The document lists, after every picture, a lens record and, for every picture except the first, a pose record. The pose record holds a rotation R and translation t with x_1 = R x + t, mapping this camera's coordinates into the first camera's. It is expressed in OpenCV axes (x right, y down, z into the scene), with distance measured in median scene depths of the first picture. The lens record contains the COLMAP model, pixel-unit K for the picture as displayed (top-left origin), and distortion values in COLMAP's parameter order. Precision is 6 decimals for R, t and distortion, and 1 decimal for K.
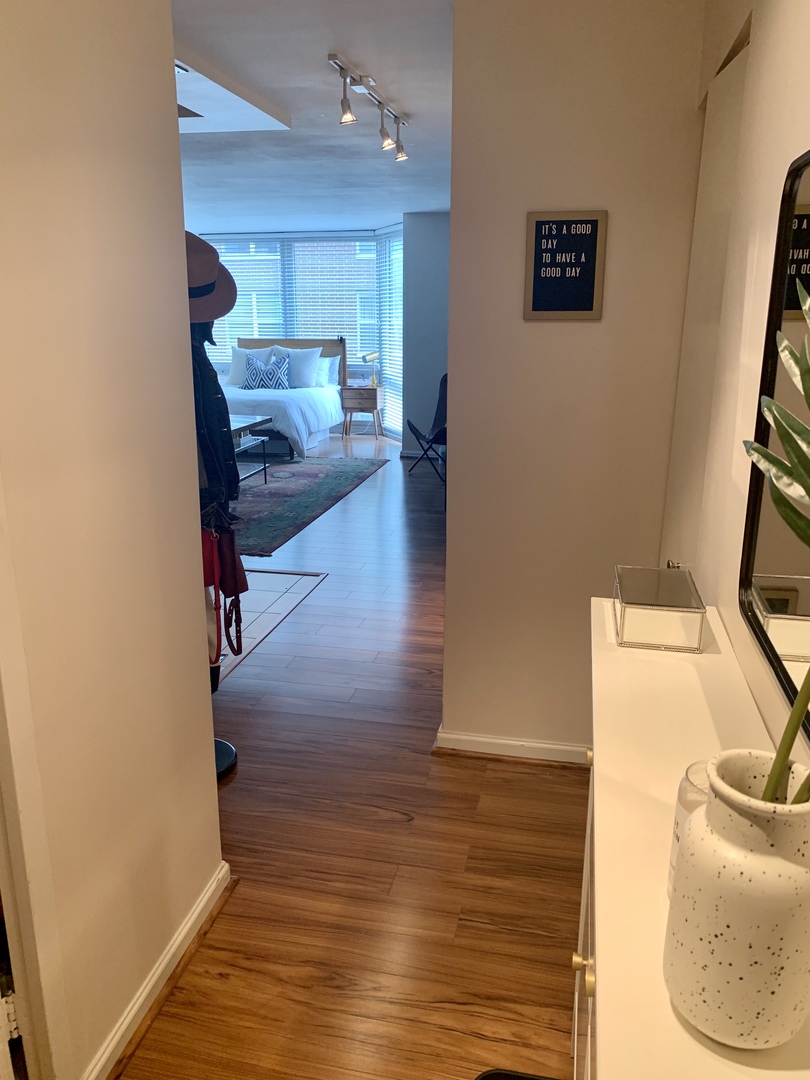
lens RADIAL K [[838.5, 0, 412.9], [0, 838.5, 542.8], [0, 0, 1]] dist [0.044291, -0.032017]
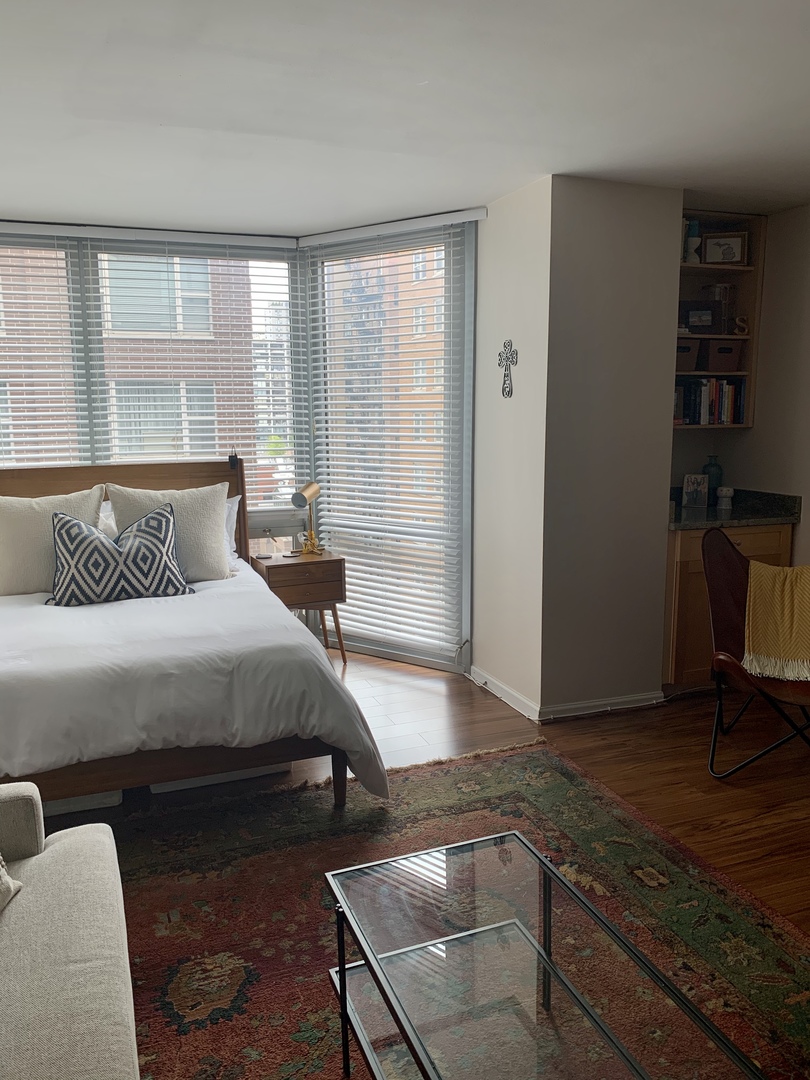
lens RADIAL K [[838.5, 0, 405.3], [0, 838.5, 531.5], [0, 0, 1]] dist [0.044291, -0.032017]
pose [[0.838562, -0.098739, 0.535784, -0.274219], [0.161944, 0.984163, -0.072091, -0.165008], [-0.520180, 0.147220, 0.841272, 0.604484]]
